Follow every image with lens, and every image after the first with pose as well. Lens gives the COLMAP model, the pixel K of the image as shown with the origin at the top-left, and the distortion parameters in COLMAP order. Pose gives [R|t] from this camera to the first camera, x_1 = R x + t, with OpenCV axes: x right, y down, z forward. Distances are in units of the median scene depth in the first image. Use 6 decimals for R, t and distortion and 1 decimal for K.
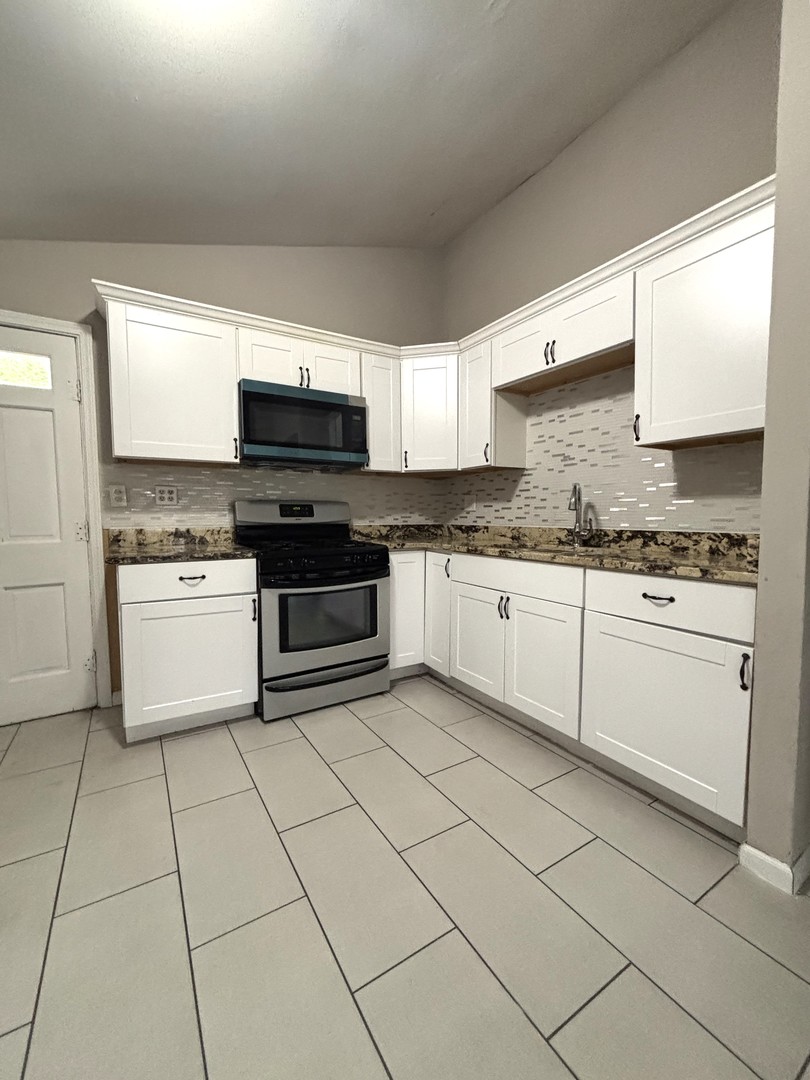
lens RADIAL K [[441.8, 0, 404.5], [0, 441.8, 546.4], [0, 0, 1]] dist [-0.009506, -0.000625]
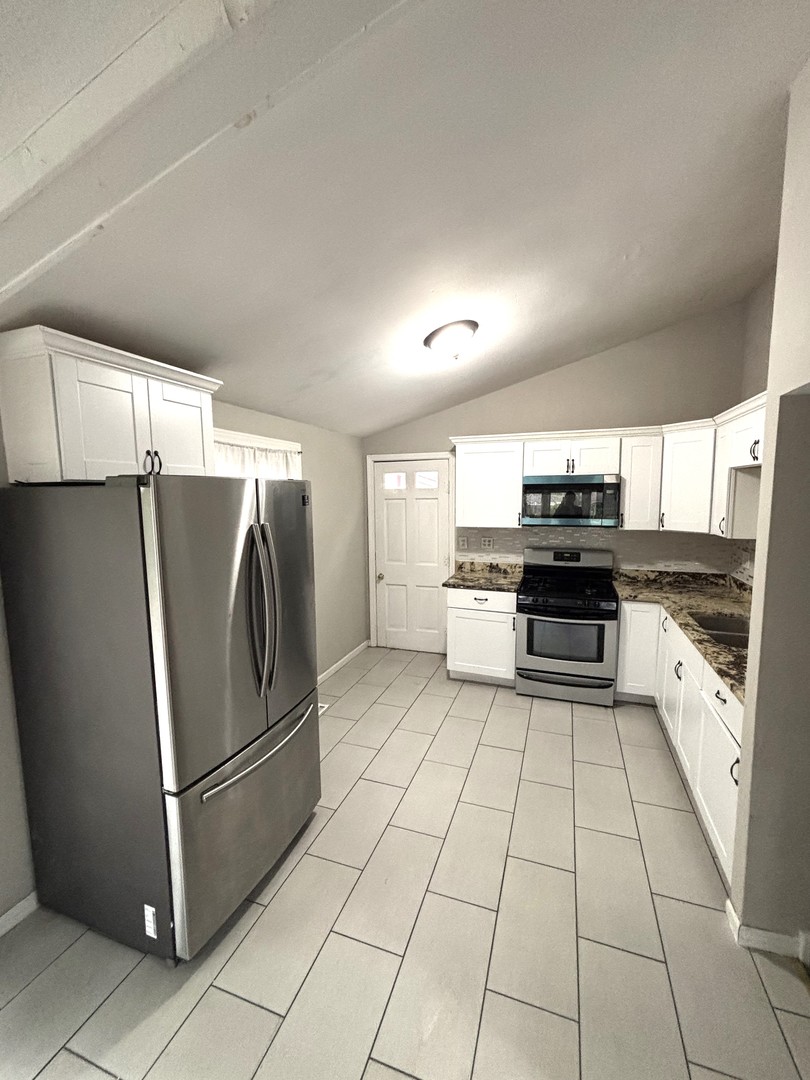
lens RADIAL K [[441.8, 0, 412.0], [0, 441.8, 538.5], [0, 0, 1]] dist [-0.009506, -0.000625]
pose [[0.622646, 0.082880, -0.778102, 0.570045], [-0.054548, 0.996553, 0.062498, -0.214672], [0.780600, 0.003530, 0.625021, -0.266341]]
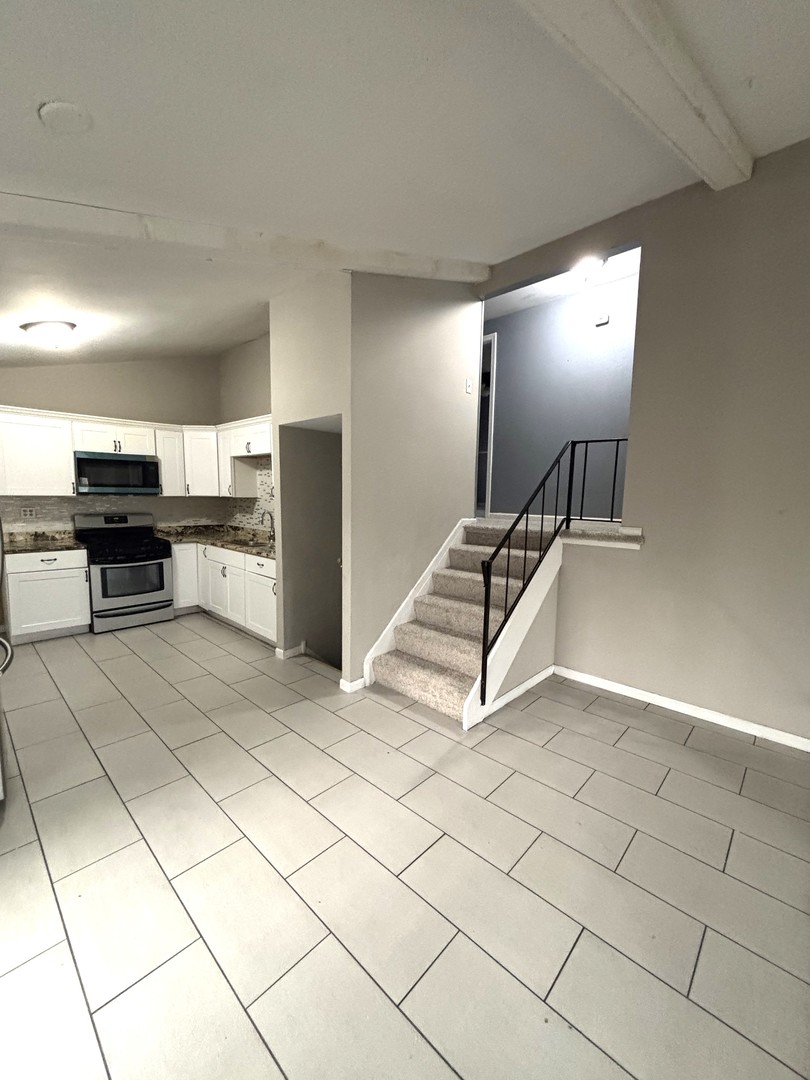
lens RADIAL K [[441.8, 0, 409.2], [0, 441.8, 544.4], [0, 0, 1]] dist [-0.009506, -0.000625]
pose [[0.965065, -0.007663, 0.261900, 0.442284], [-0.004405, 0.998956, 0.045464, -0.074179], [-0.261975, -0.045029, 0.964024, -1.034854]]
